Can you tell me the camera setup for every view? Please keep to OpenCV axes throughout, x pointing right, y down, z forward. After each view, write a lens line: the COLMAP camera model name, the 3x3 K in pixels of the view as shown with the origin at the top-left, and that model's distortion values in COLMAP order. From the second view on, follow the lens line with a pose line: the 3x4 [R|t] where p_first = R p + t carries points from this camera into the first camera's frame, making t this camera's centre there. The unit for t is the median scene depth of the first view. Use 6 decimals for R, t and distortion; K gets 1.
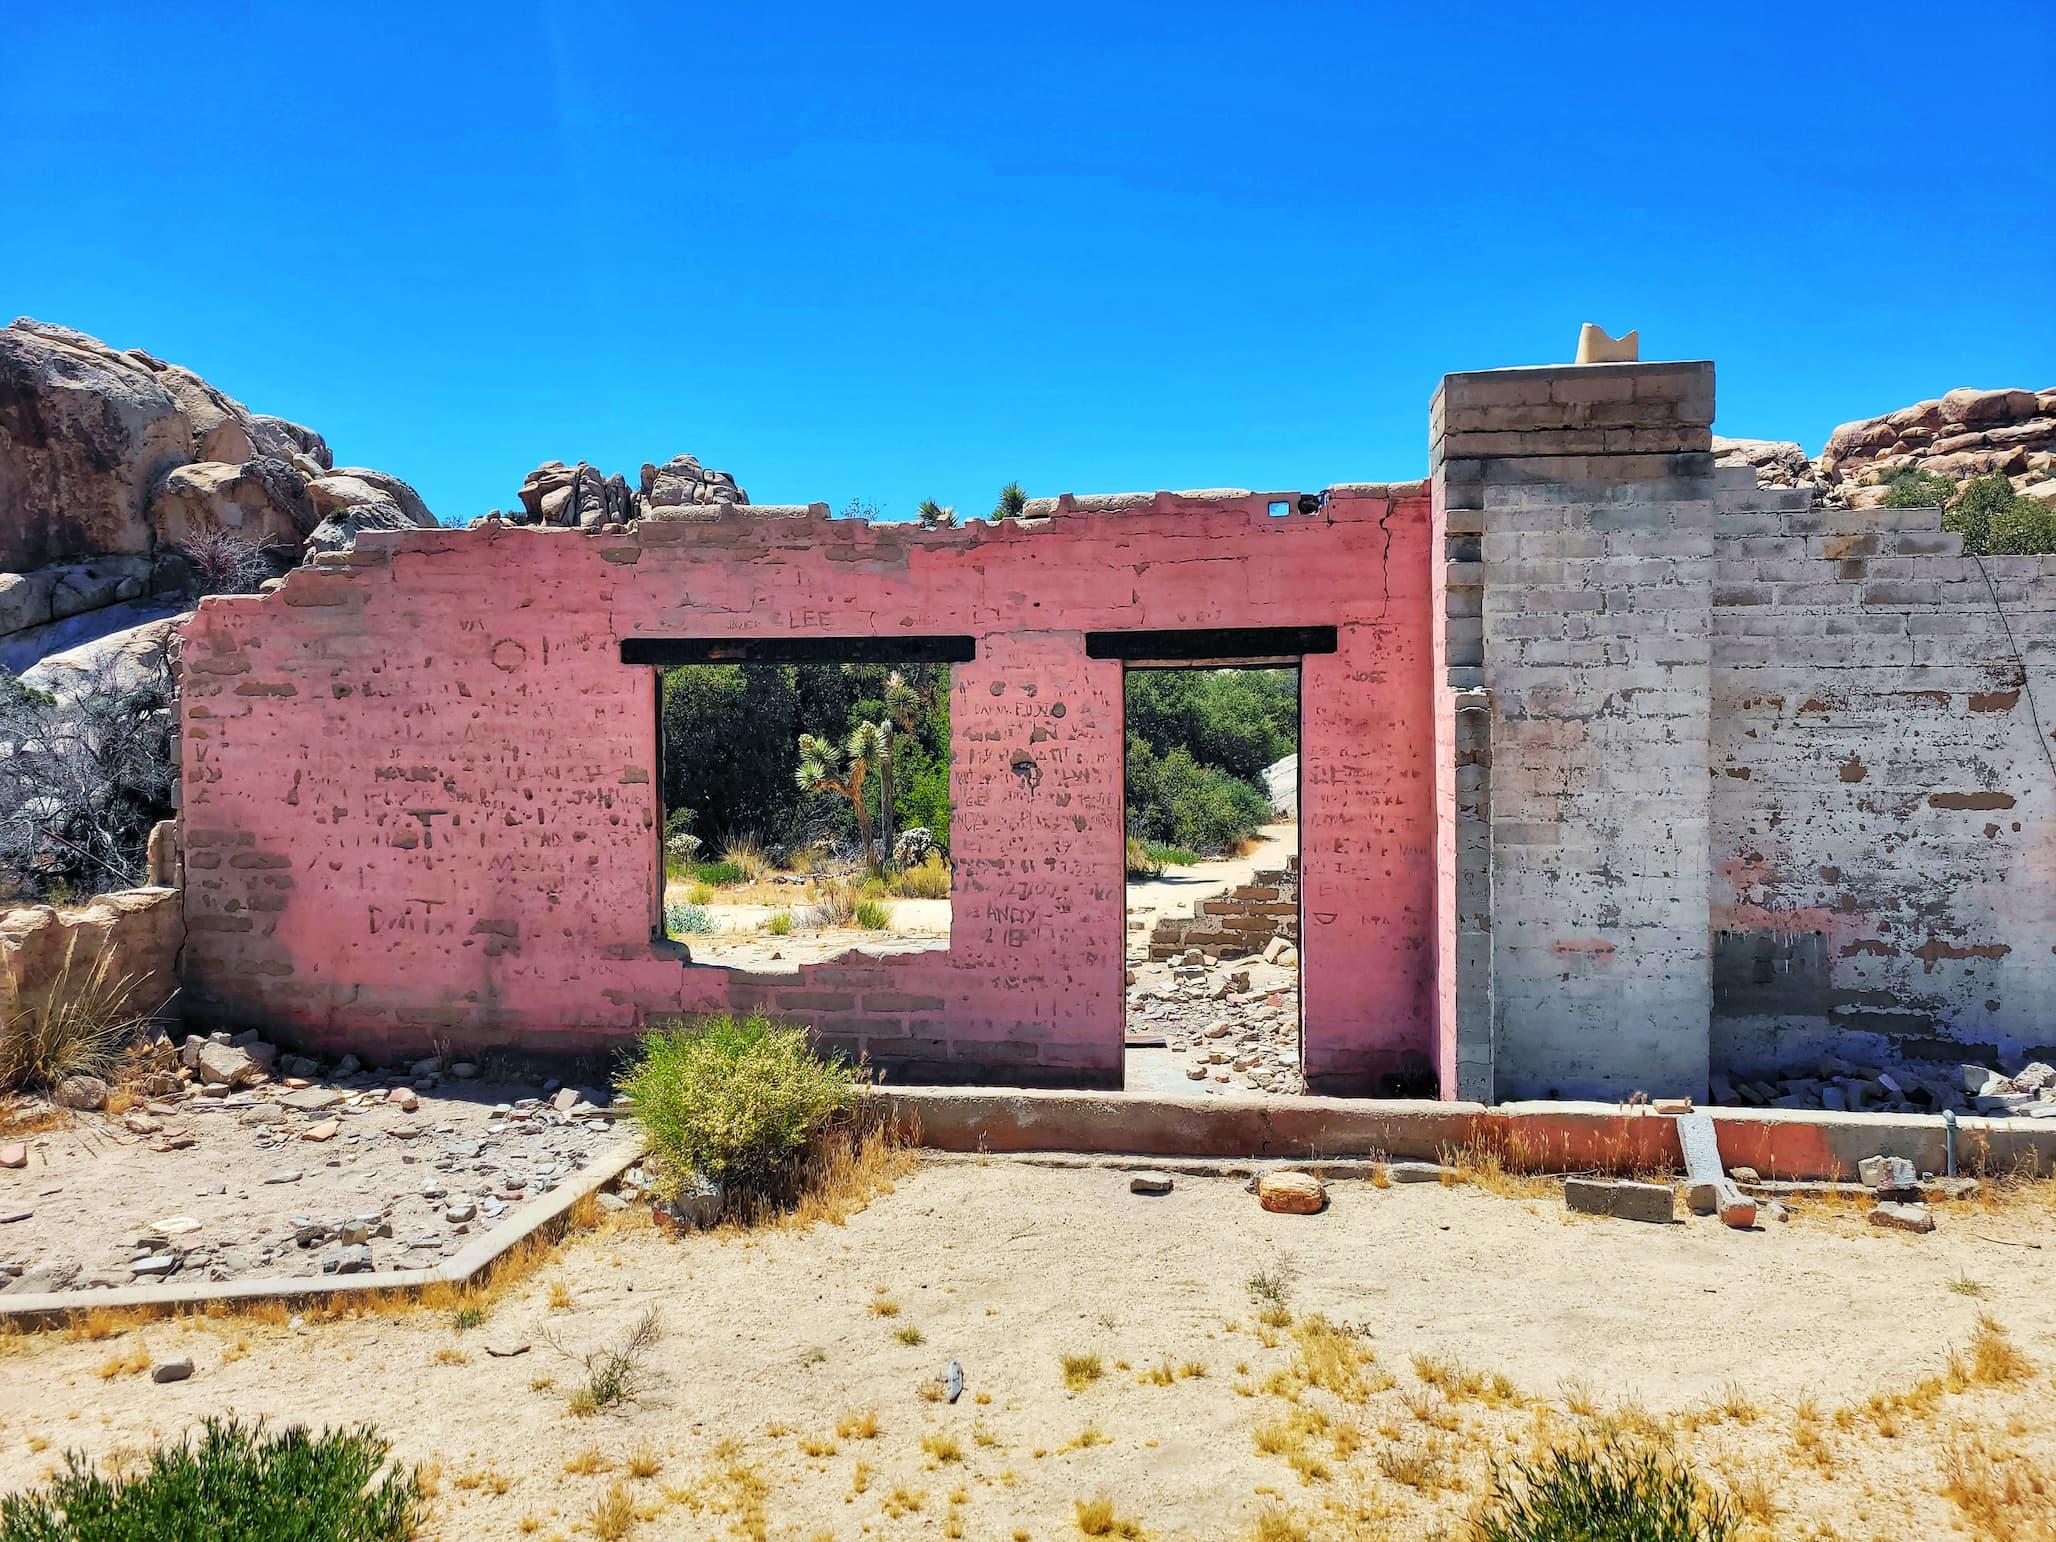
lens RADIAL K [[1519.2, 0, 1038.2], [0, 1519.2, 758.0], [0, 0, 1]] dist [0.041205, -0.015651]
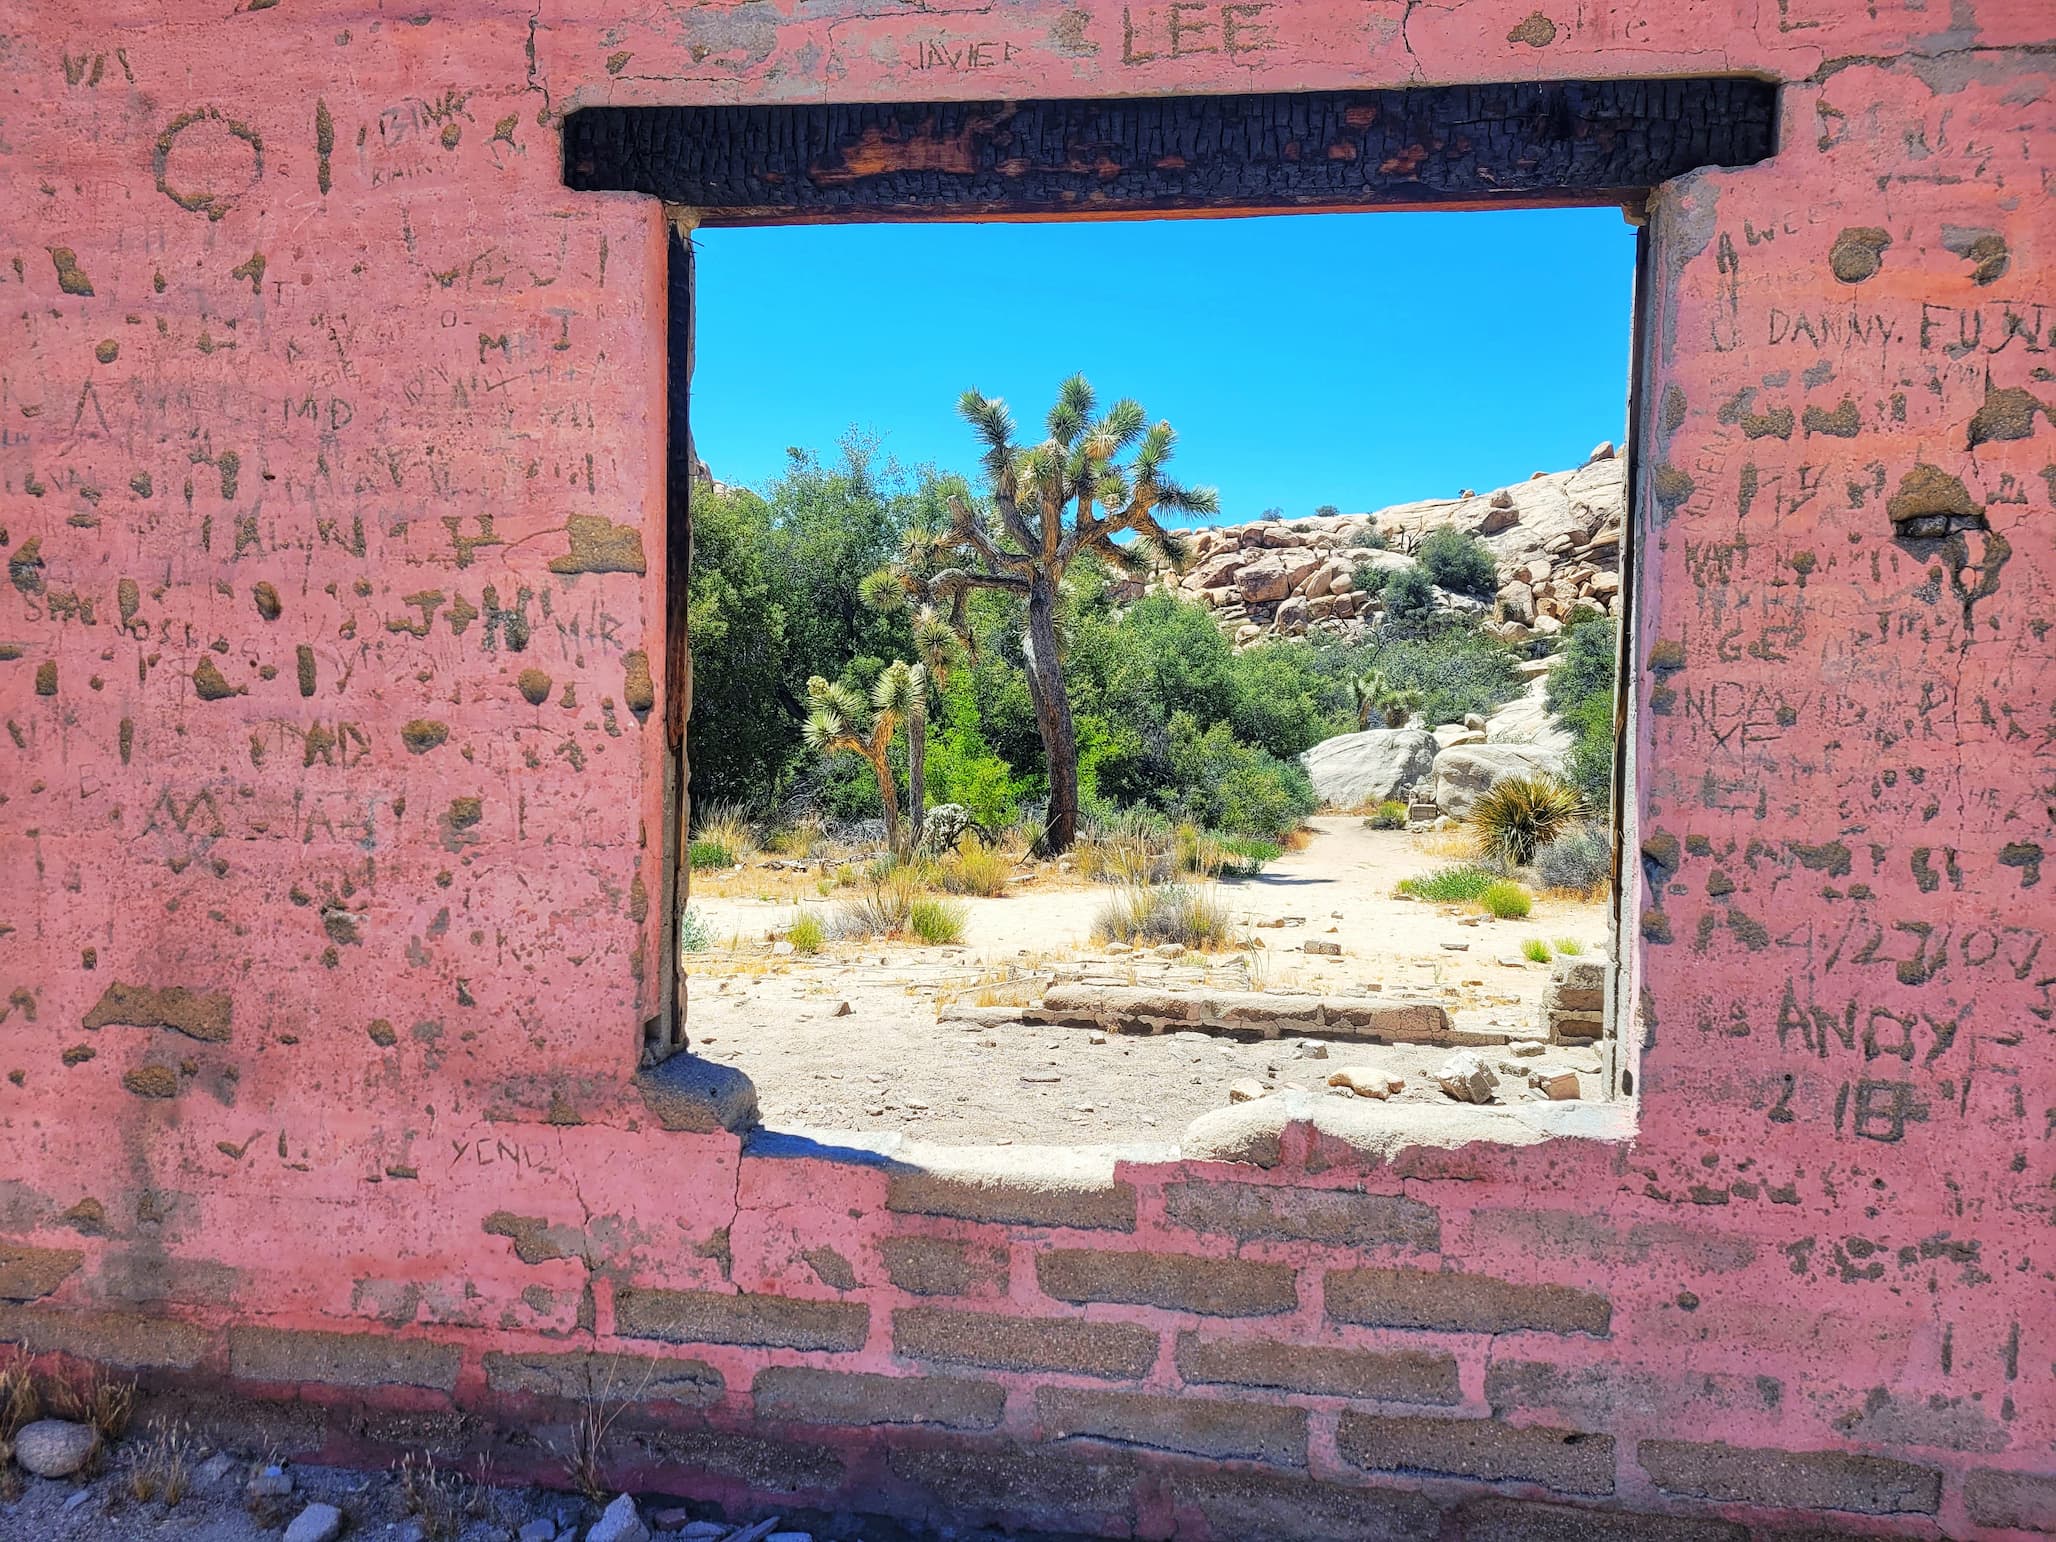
lens RADIAL K [[1519.2, 0, 1017.7], [0, 1519.2, 782.8], [0, 0, 1]] dist [0.041205, -0.015651]
pose [[0.999517, 0.026736, 0.015838, -0.180722], [-0.027102, 0.999359, 0.023387, 0.050179], [-0.015203, -0.023805, 0.999601, 0.676221]]
